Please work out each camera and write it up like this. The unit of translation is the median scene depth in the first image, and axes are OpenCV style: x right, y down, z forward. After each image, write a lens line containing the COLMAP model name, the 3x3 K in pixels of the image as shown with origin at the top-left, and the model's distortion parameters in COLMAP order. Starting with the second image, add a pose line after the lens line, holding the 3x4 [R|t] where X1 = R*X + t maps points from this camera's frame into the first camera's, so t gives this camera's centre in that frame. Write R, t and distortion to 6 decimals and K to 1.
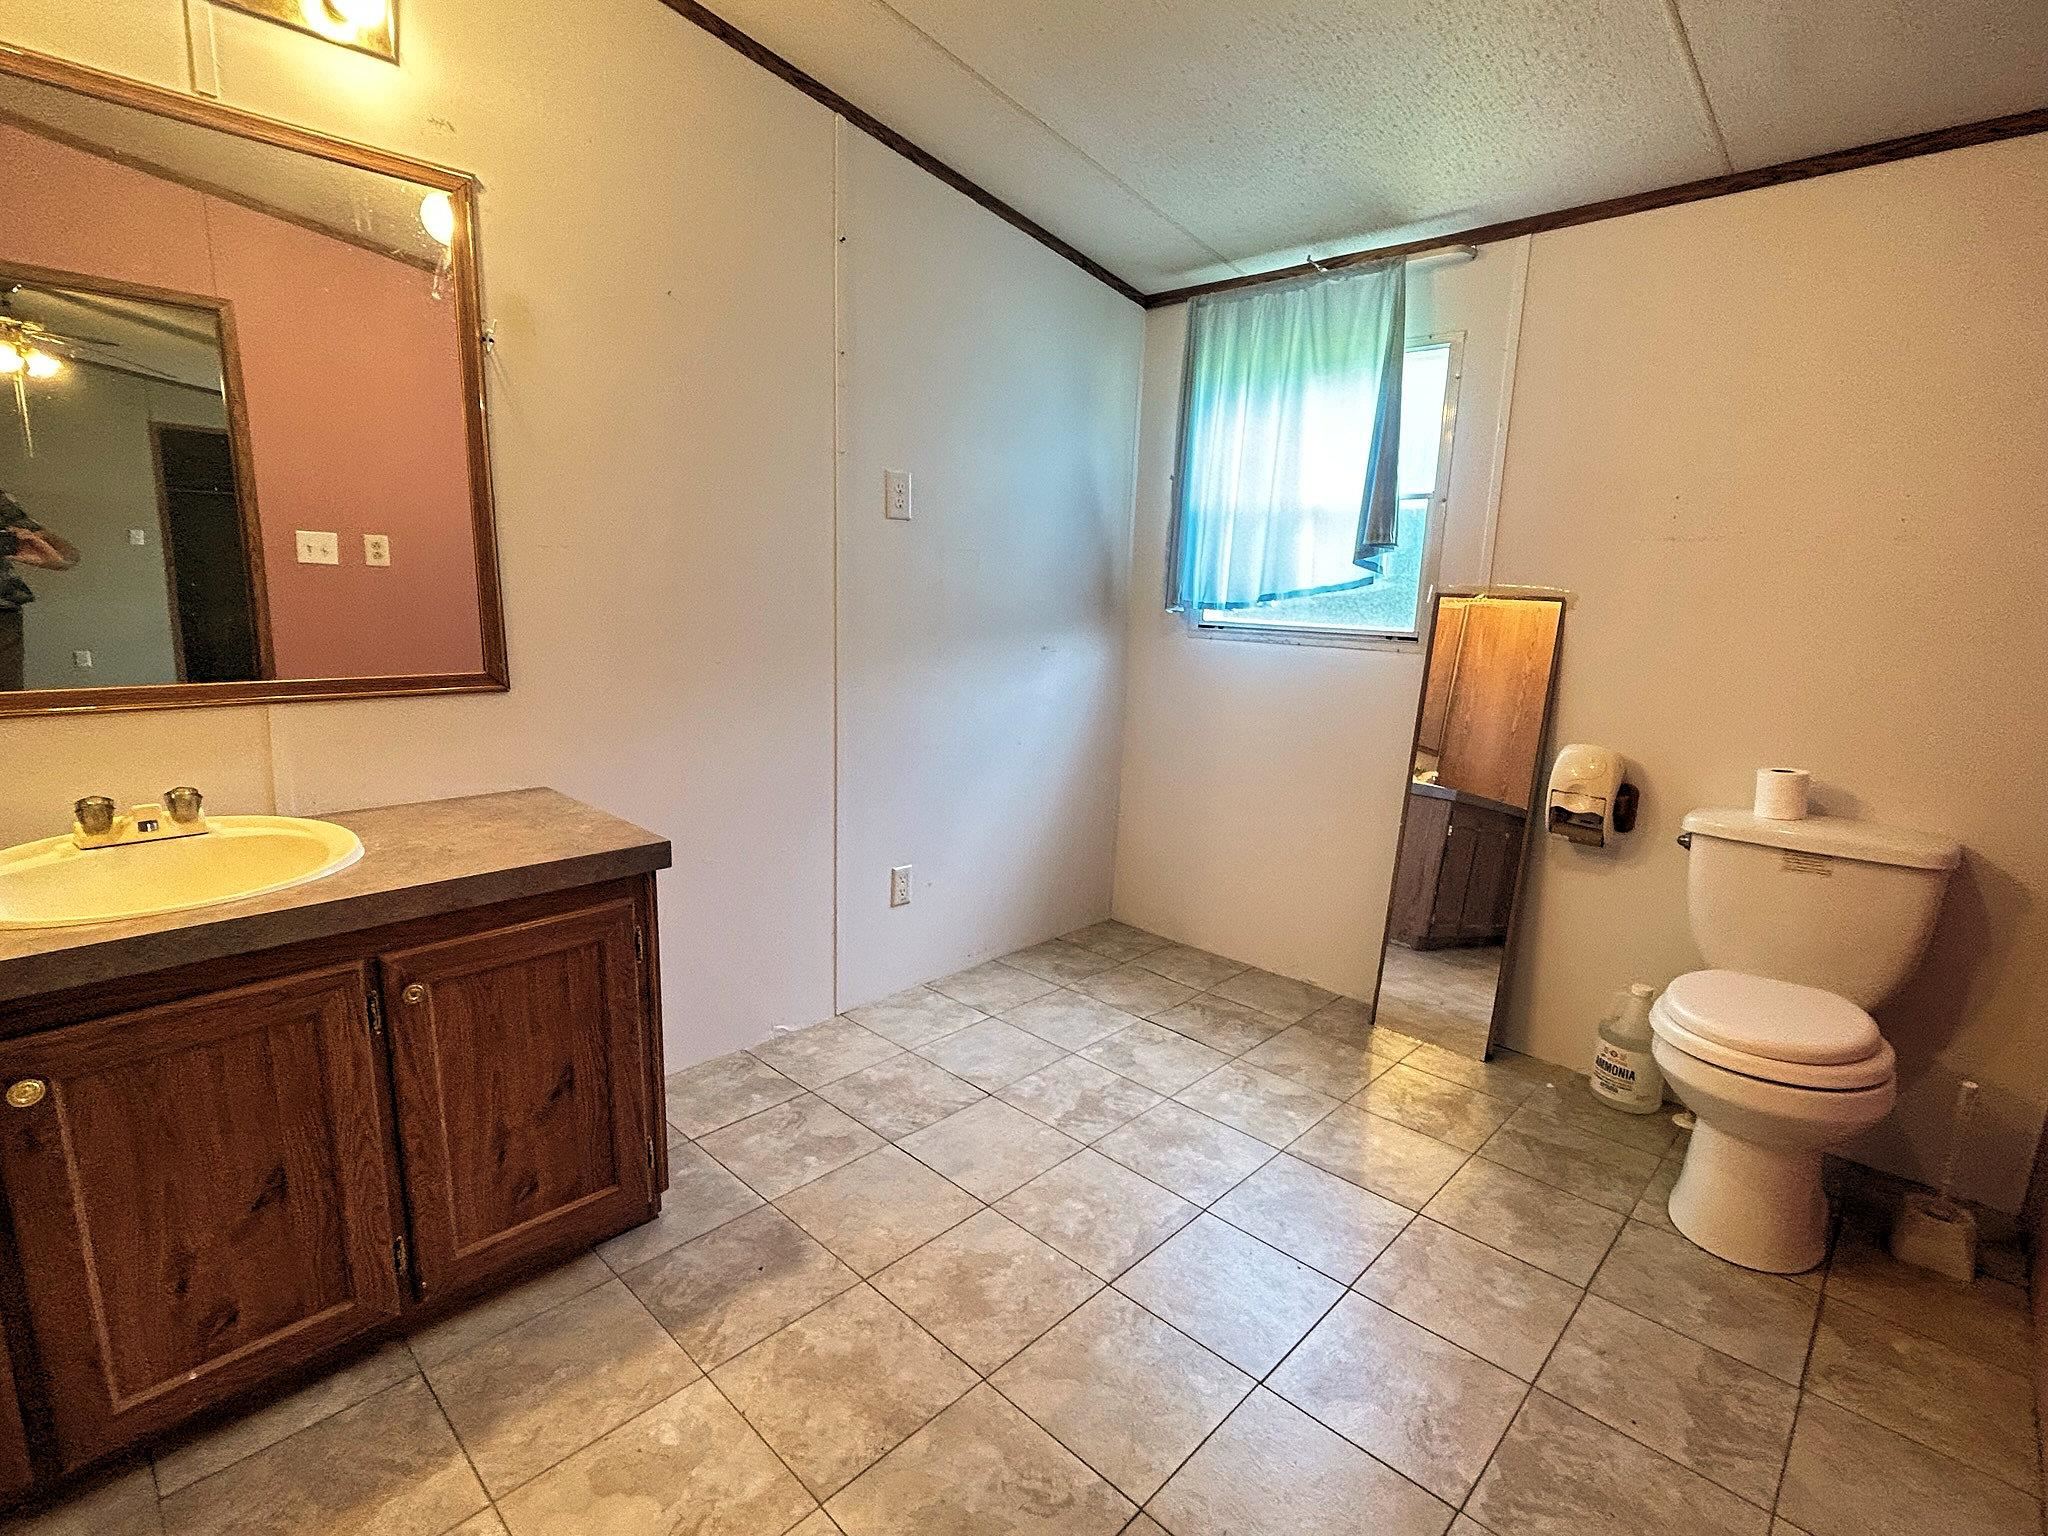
lens RADIAL K [[982.7, 0, 1024.0], [0, 982.7, 768.0], [0, 0, 1]] dist [0.002906, 0.000582]
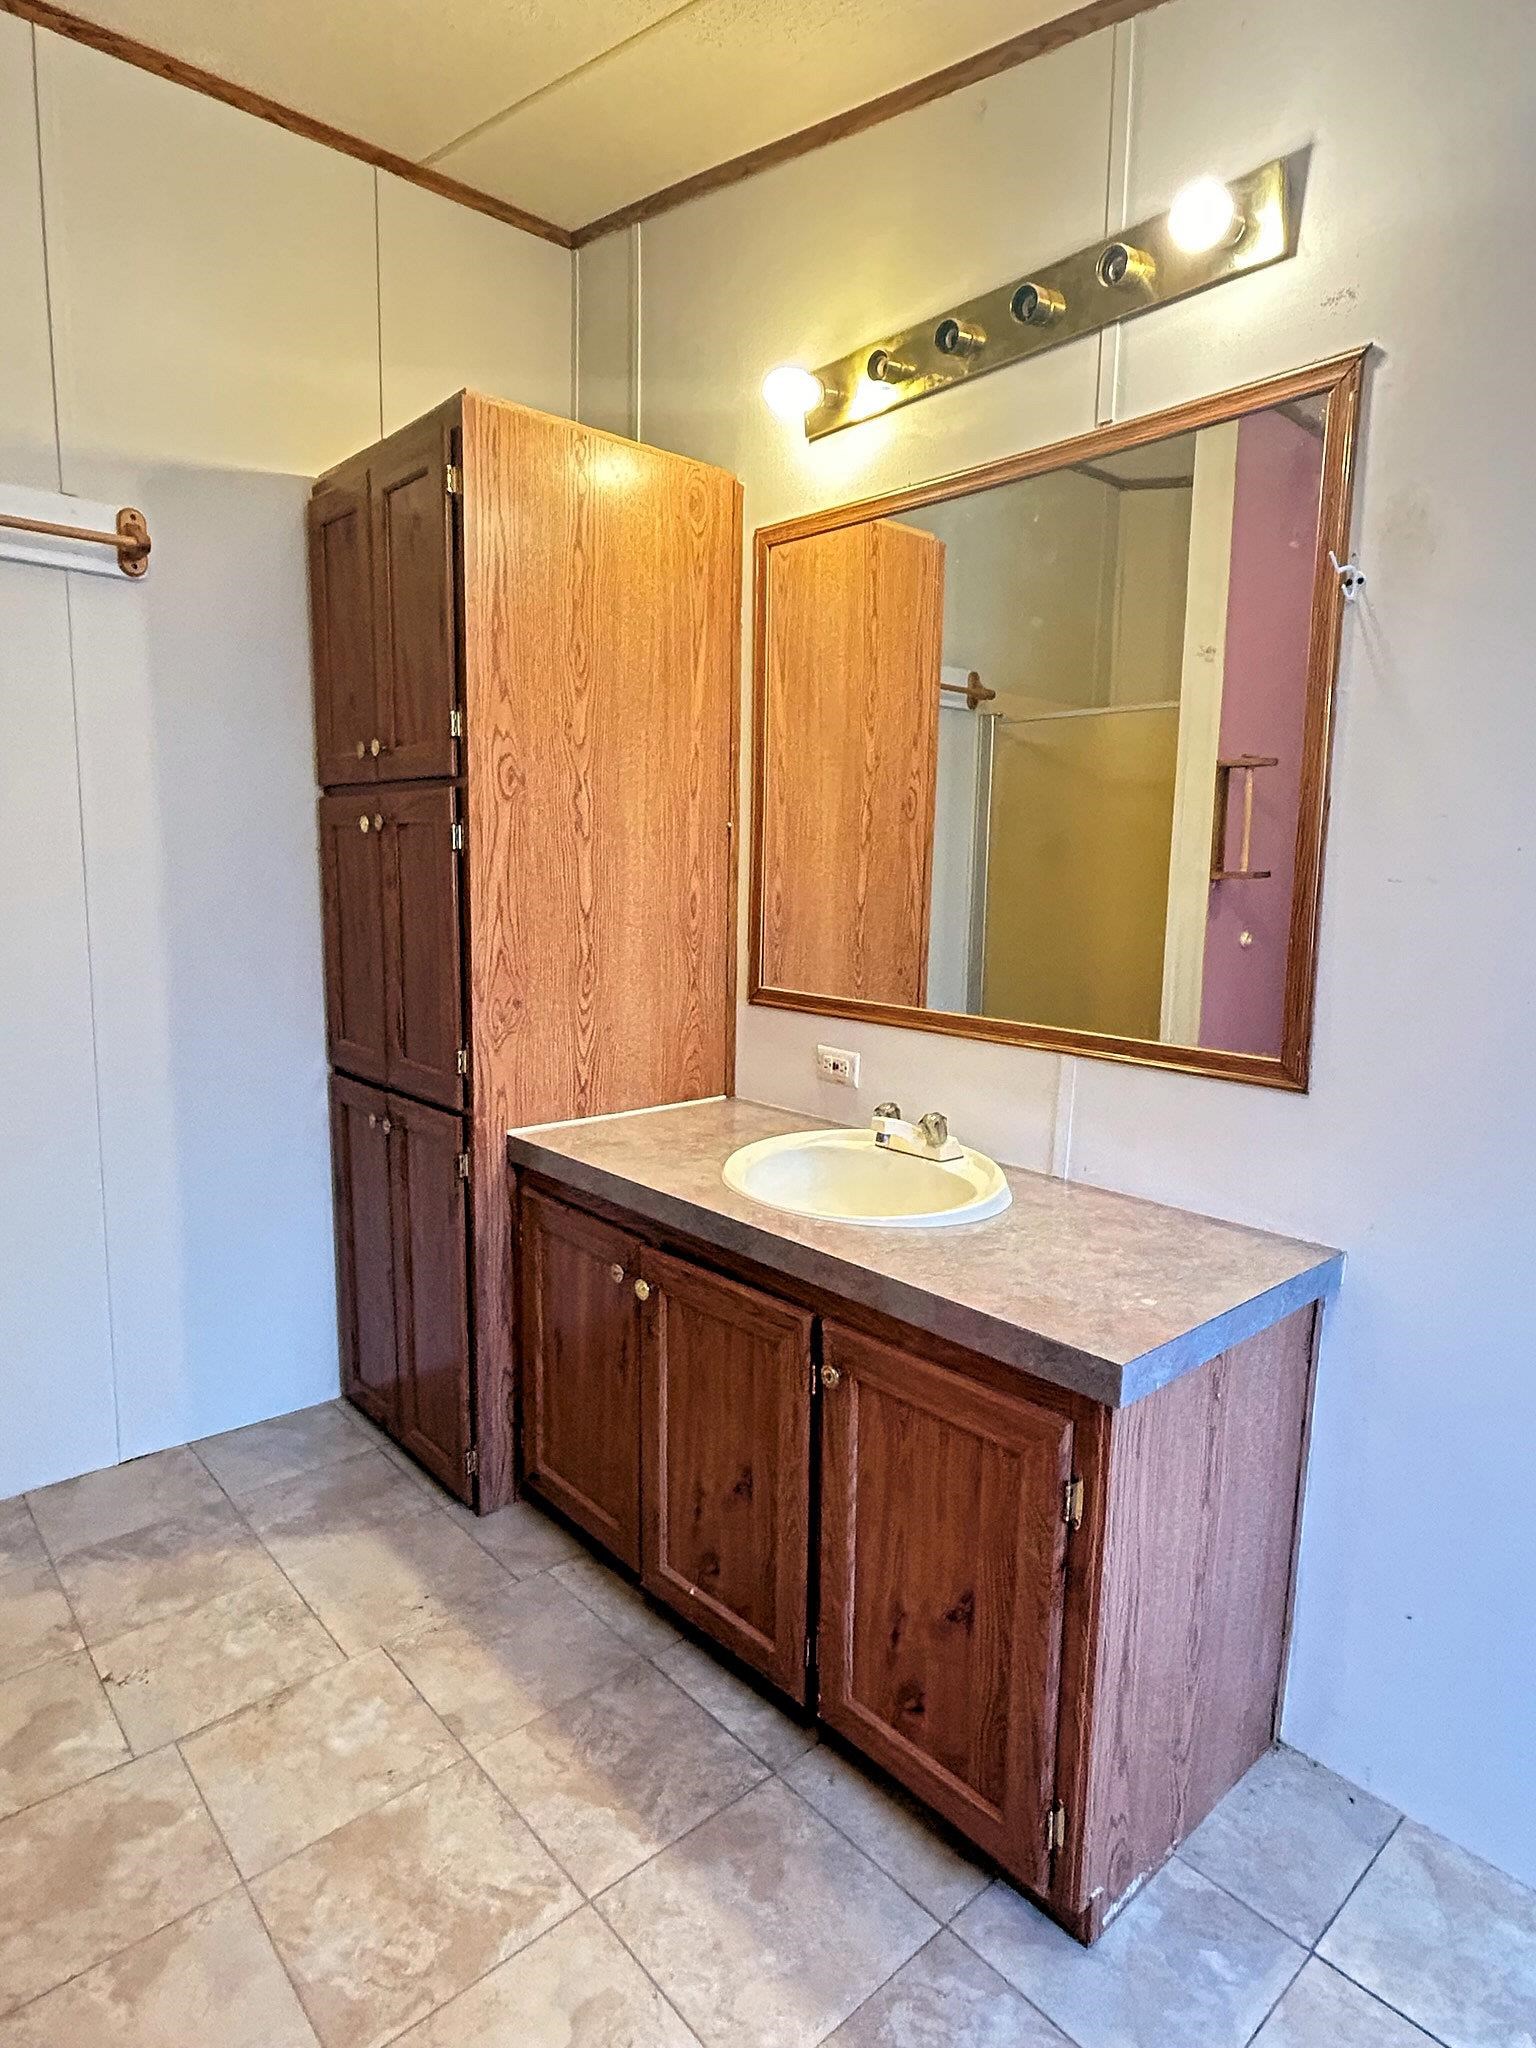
lens RADIAL K [[1128.2, 0, 768.0], [0, 1128.2, 1024.0], [0, 0, 1]] dist [-0.002417, 0.001080]
pose [[-0.069595, 0.108250, -0.991685, 0.331514], [-0.214943, 0.969118, 0.120871, -0.174809], [0.974144, 0.221568, -0.044178, 0.836432]]
